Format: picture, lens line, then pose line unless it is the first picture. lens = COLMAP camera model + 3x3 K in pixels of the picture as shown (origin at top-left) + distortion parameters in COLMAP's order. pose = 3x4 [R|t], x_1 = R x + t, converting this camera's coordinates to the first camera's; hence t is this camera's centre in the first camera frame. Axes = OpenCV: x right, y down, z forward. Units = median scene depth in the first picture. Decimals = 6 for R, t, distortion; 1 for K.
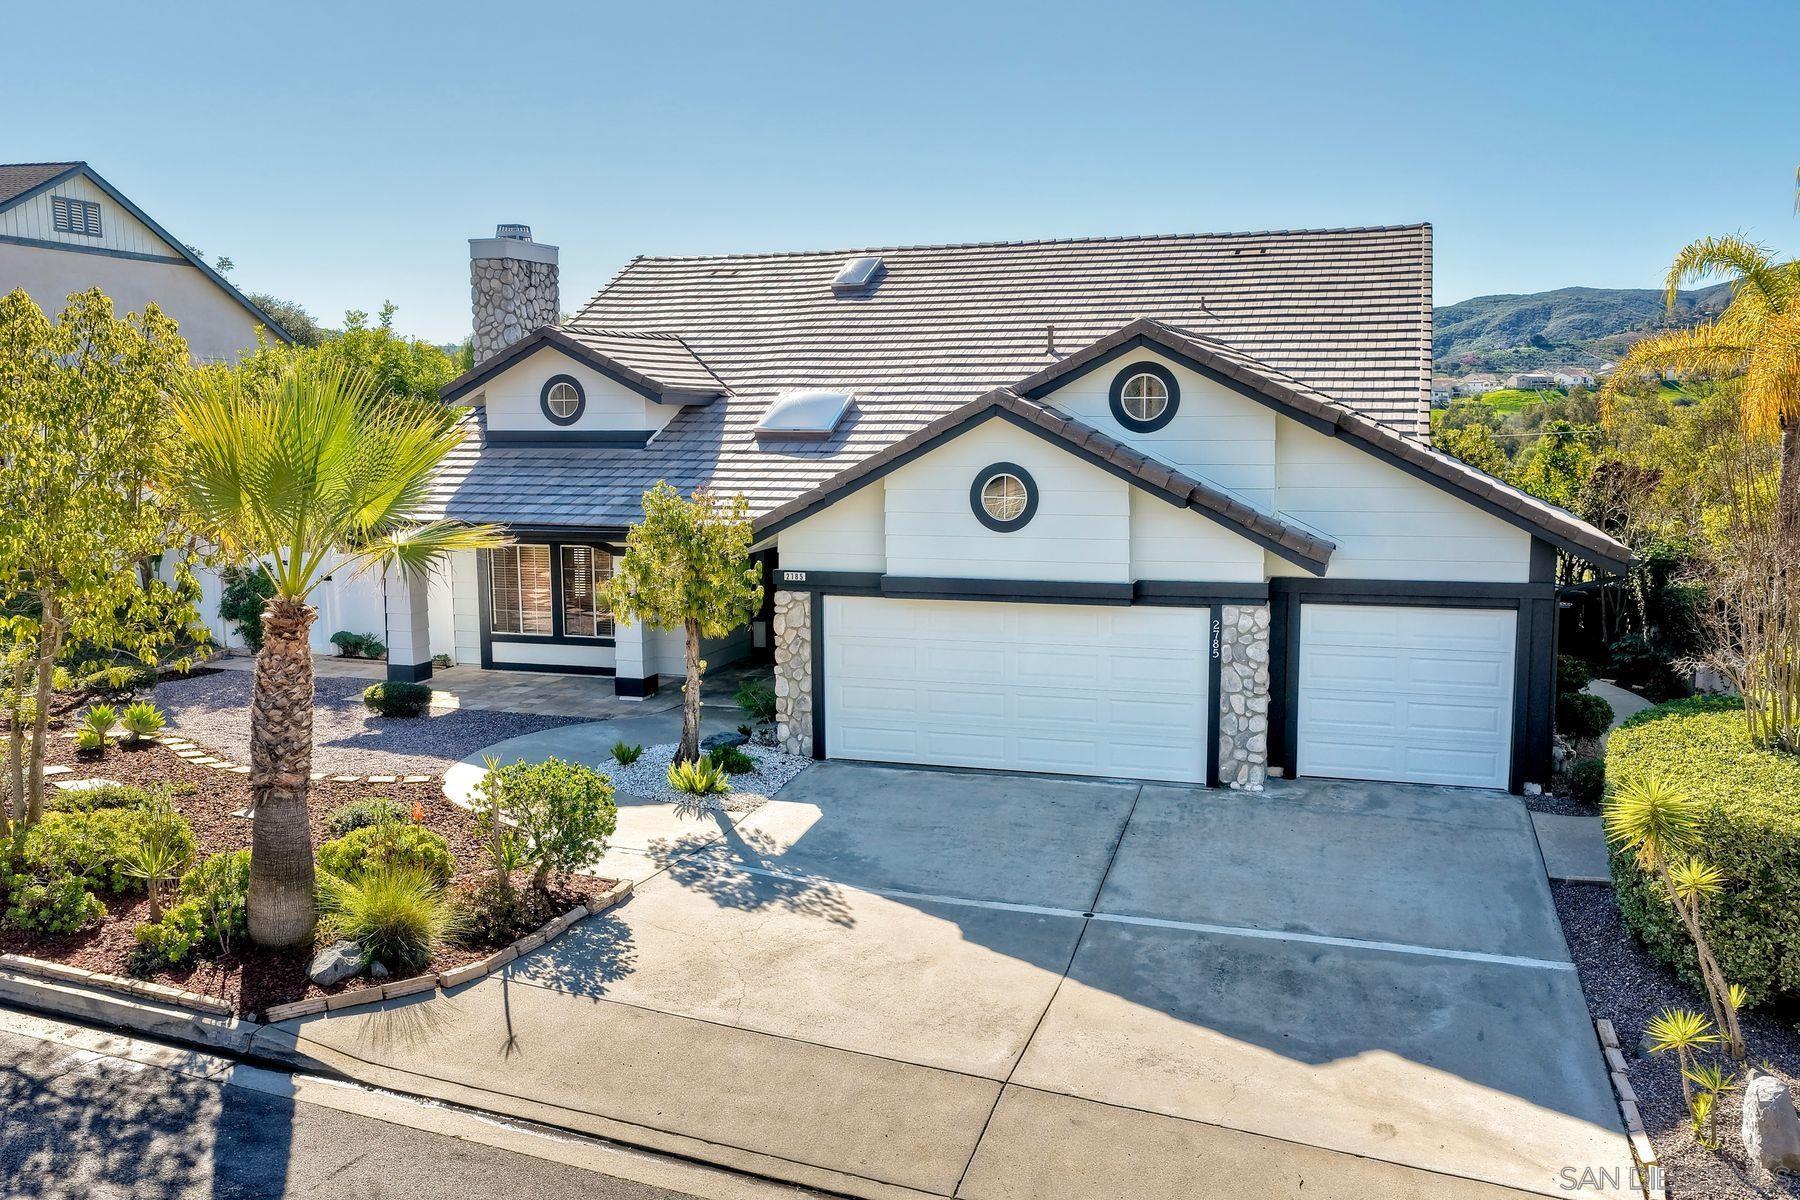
lens RADIAL K [[1510.5, 0, 900.0], [0, 1510.5, 600.0], [0, 0, 1]] dist [-0.005140, 0.015438]
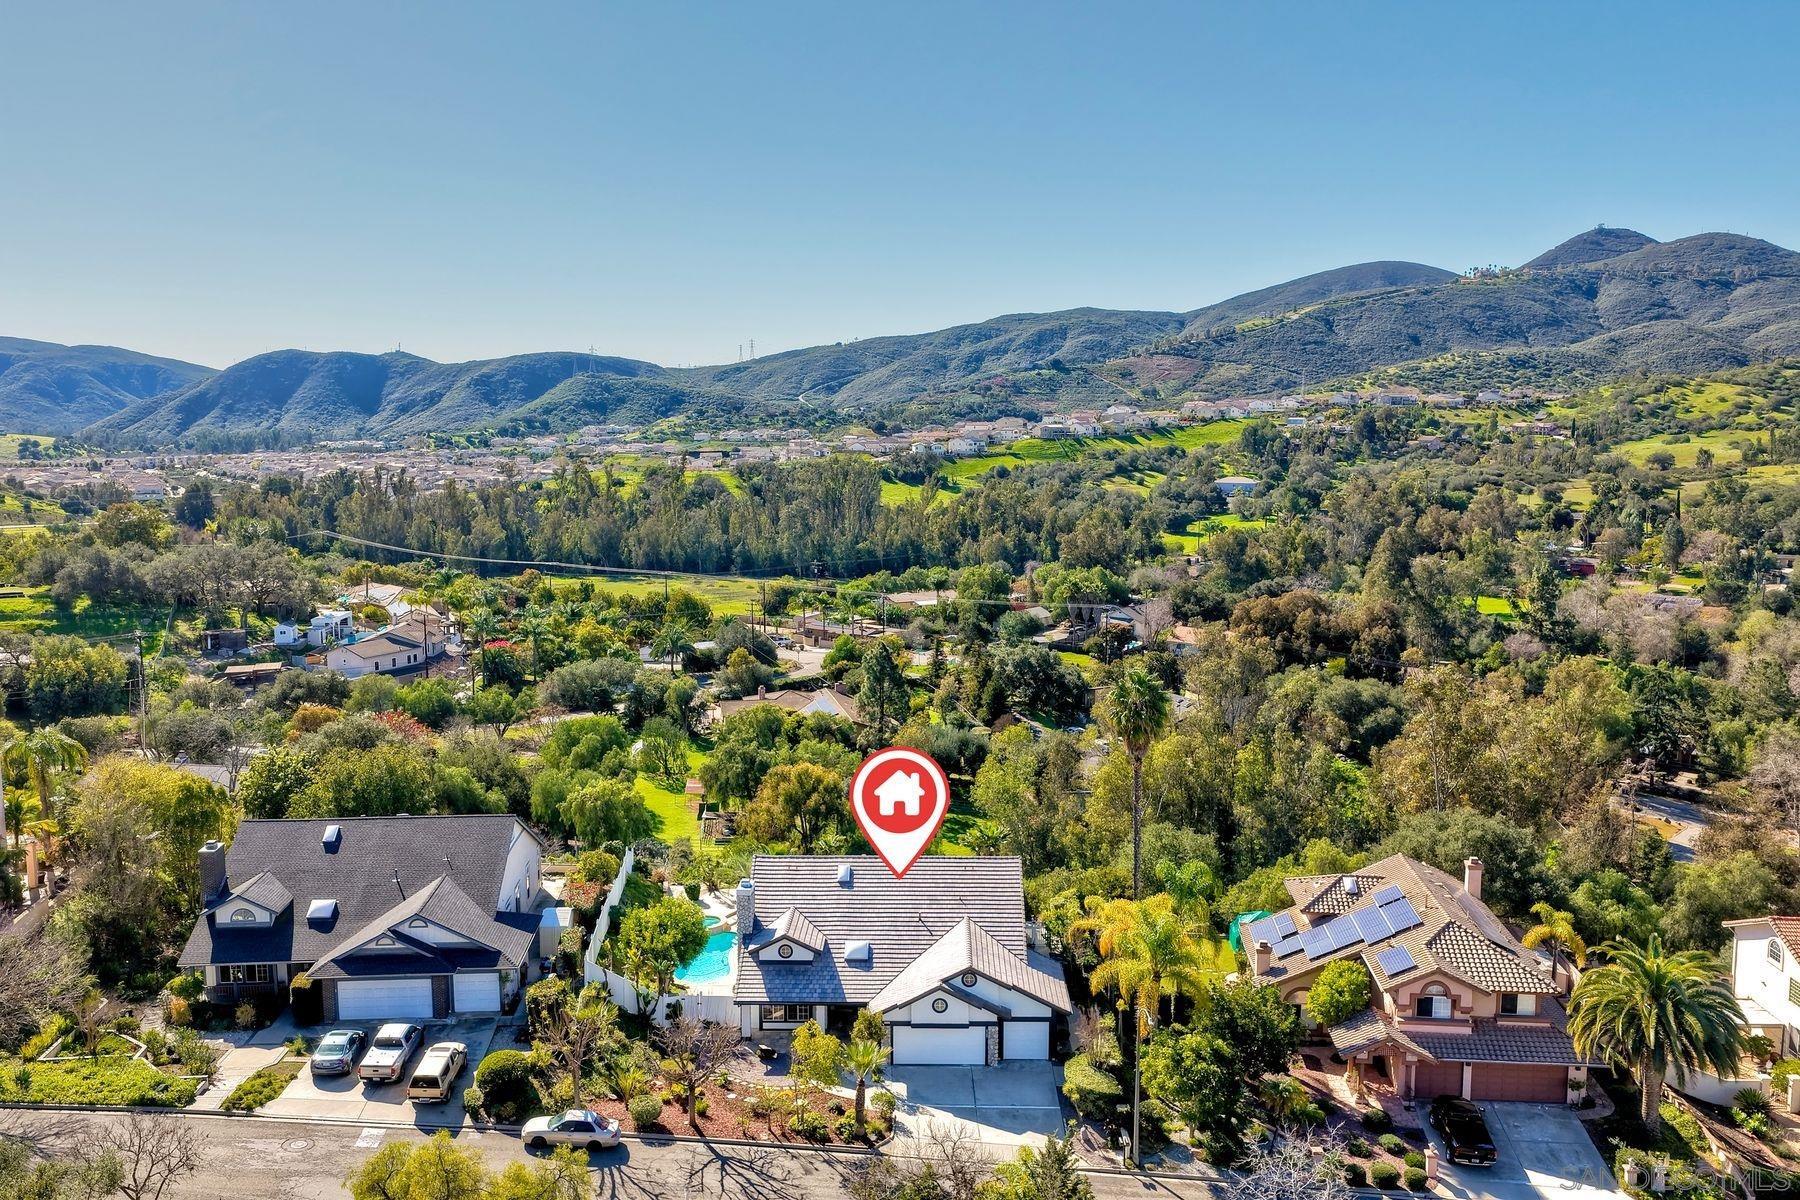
lens RADIAL K [[1510.5, 0, 900.0], [0, 1510.5, 600.0], [0, 0, 1]] dist [-0.005140, 0.015438]
pose [[0.957372, -0.034363, 0.286805, -1.284428], [0.032692, 0.999409, 0.010613, -1.320800], [-0.287000, -0.000784, 0.957930, -3.235521]]
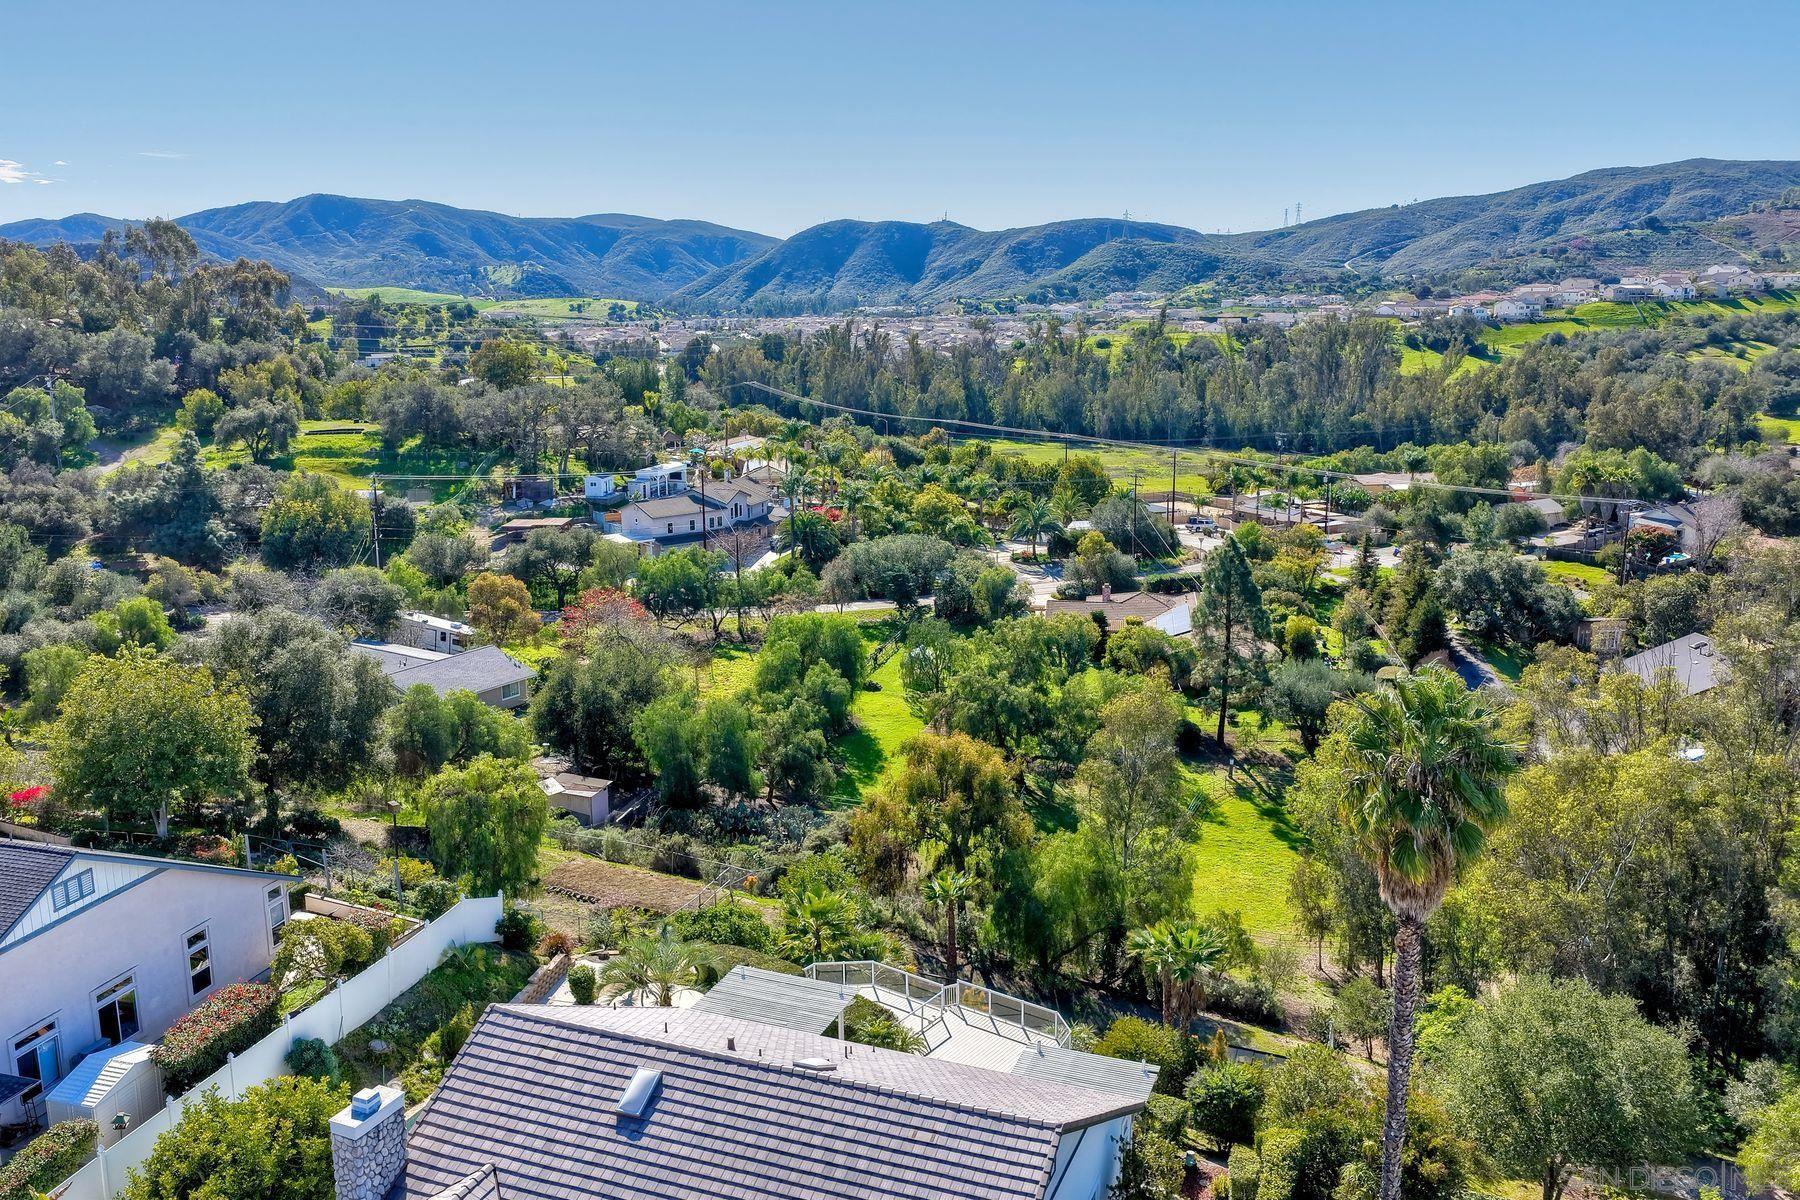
lens RADIAL K [[1500.0, 0, 900.1], [0, 1500.0, 588.1], [0, 0, 1]] dist [-0.017755, 0.044600]
pose [[0.997978, 0.015084, -0.061751, 0.441615], [-0.009964, 0.996551, 0.082387, -1.247284], [0.062781, -0.081605, 0.994685, -0.367468]]
